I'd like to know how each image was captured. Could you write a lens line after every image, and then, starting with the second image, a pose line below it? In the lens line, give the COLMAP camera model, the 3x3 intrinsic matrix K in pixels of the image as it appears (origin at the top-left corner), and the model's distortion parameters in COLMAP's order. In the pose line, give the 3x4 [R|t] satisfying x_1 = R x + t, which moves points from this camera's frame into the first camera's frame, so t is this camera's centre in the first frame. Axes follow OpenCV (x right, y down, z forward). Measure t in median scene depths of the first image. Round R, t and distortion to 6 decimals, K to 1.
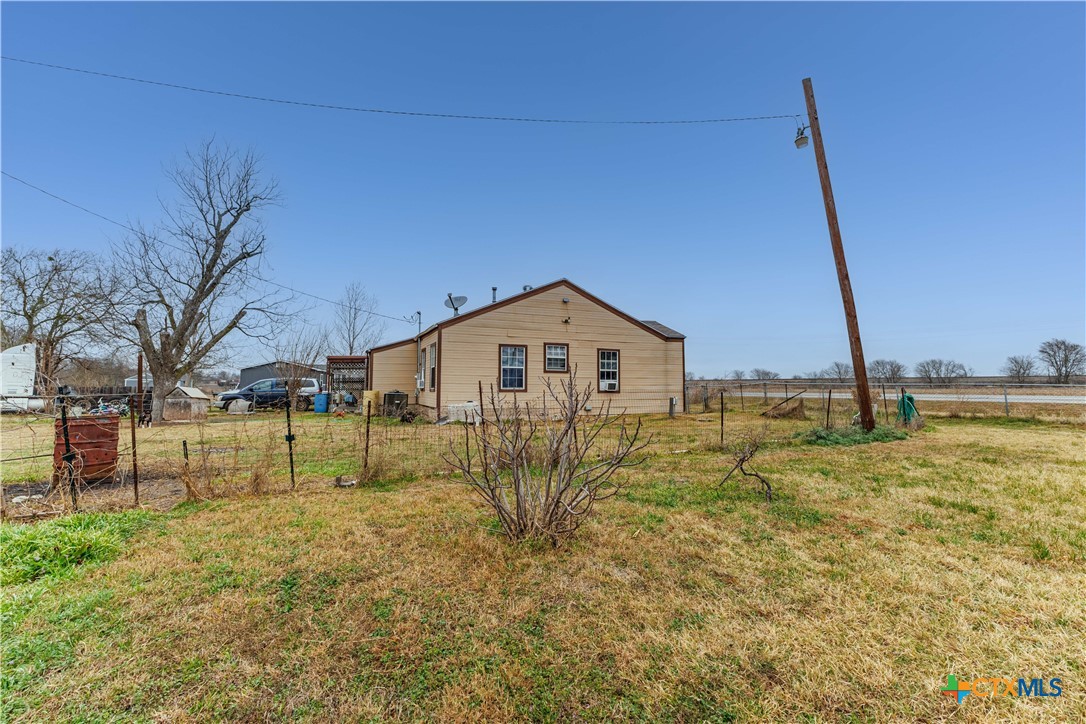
lens RADIAL K [[463.8, 0, 545.1], [0, 463.8, 360.8], [0, 0, 1]] dist [0.005735, -0.001099]
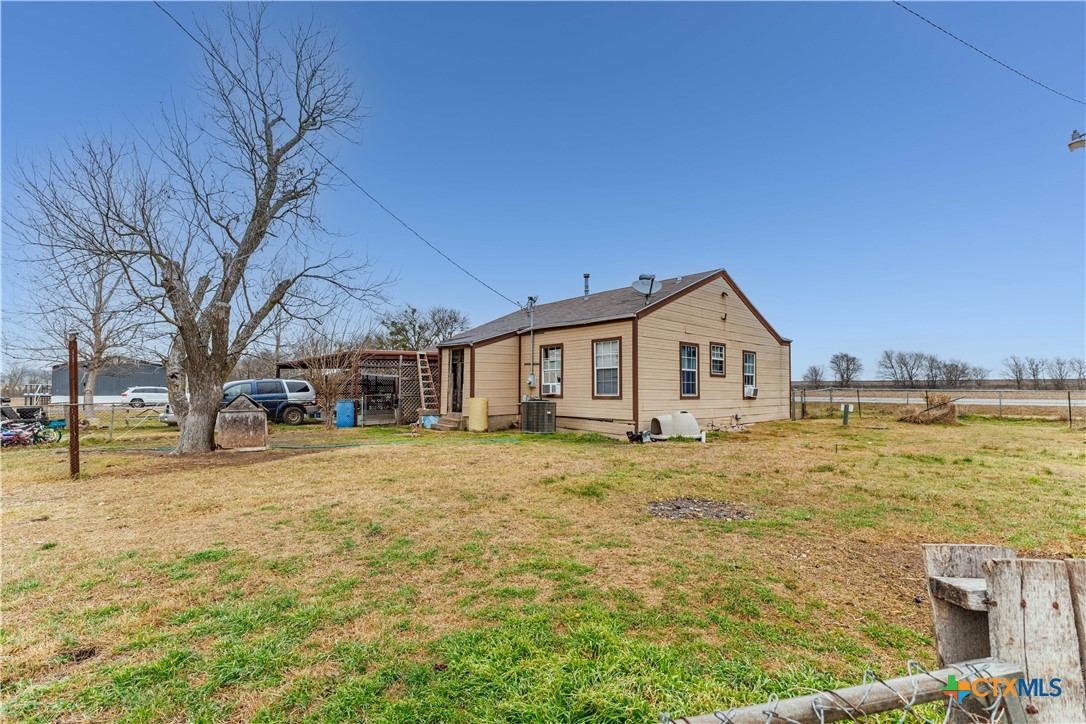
lens RADIAL K [[463.8, 0, 545.1], [0, 463.8, 360.8], [0, 0, 1]] dist [0.005735, -0.001099]
pose [[0.948120, 0.020191, 0.317271, -0.533376], [-0.018776, 0.999795, -0.007518, 0.007969], [-0.317358, 0.001171, 0.948305, 0.267580]]
